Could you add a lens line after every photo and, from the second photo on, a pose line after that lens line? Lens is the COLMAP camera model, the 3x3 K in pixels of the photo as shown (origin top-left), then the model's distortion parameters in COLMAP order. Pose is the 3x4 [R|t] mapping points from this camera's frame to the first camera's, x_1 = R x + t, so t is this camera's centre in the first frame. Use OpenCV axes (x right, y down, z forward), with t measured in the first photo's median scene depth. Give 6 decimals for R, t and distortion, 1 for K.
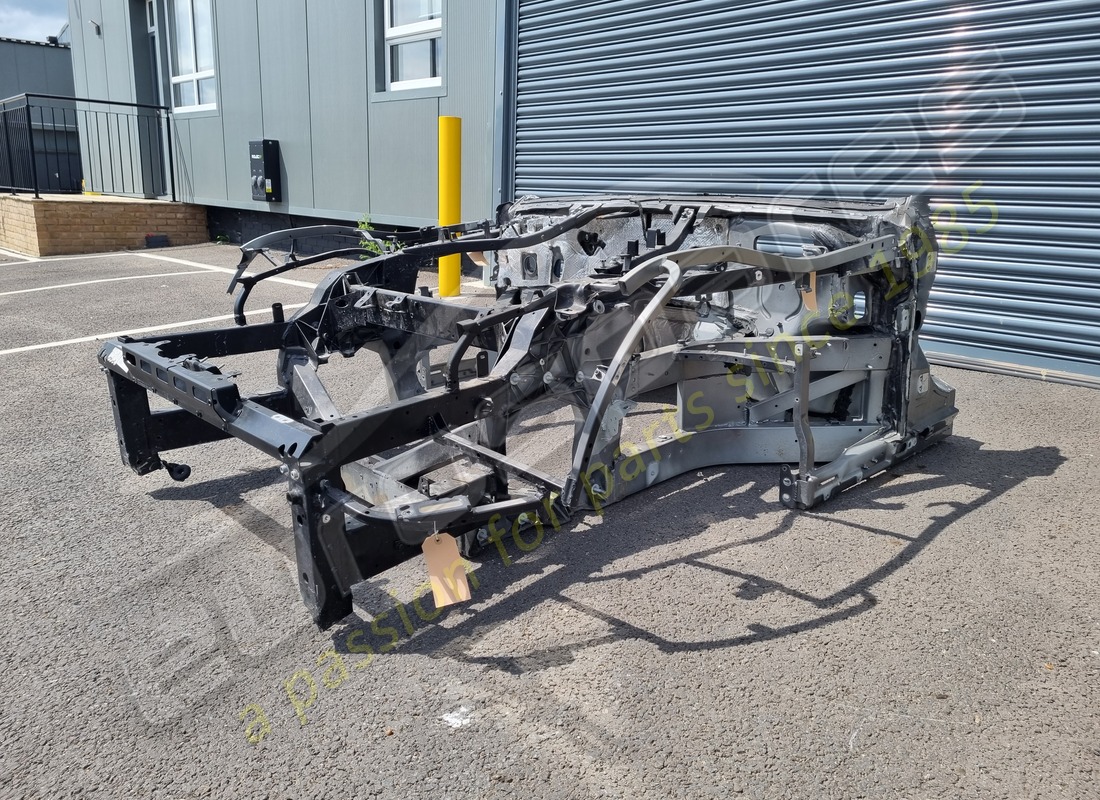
lens RADIAL K [[886.1, 0, 574.4], [0, 886.1, 403.5], [0, 0, 1]] dist [0.049207, -0.001818]
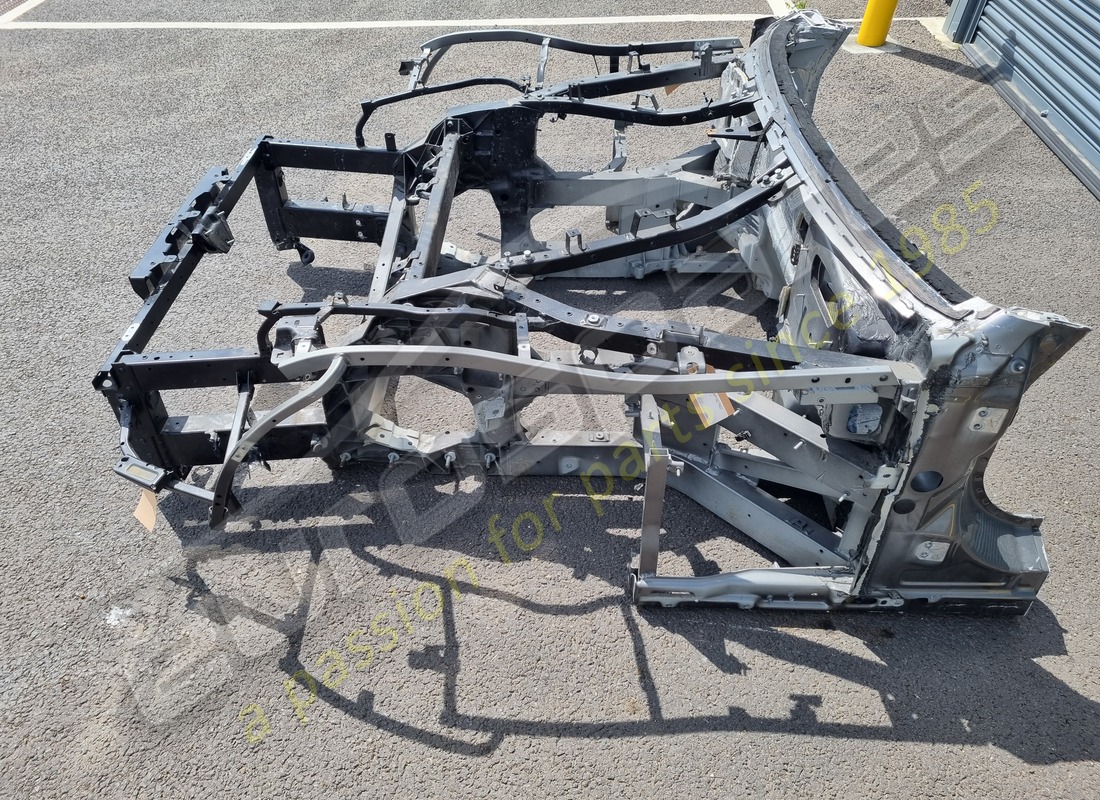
lens RADIAL K [[886.1, 0, 574.4], [0, 886.1, 403.5], [0, 0, 1]] dist [0.049207, -0.001818]
pose [[0.688111, 0.492712, -0.532671, 0.609691], [-0.192787, 0.831865, 0.520417, -0.505711], [0.699526, -0.255413, 0.667404, 0.442397]]
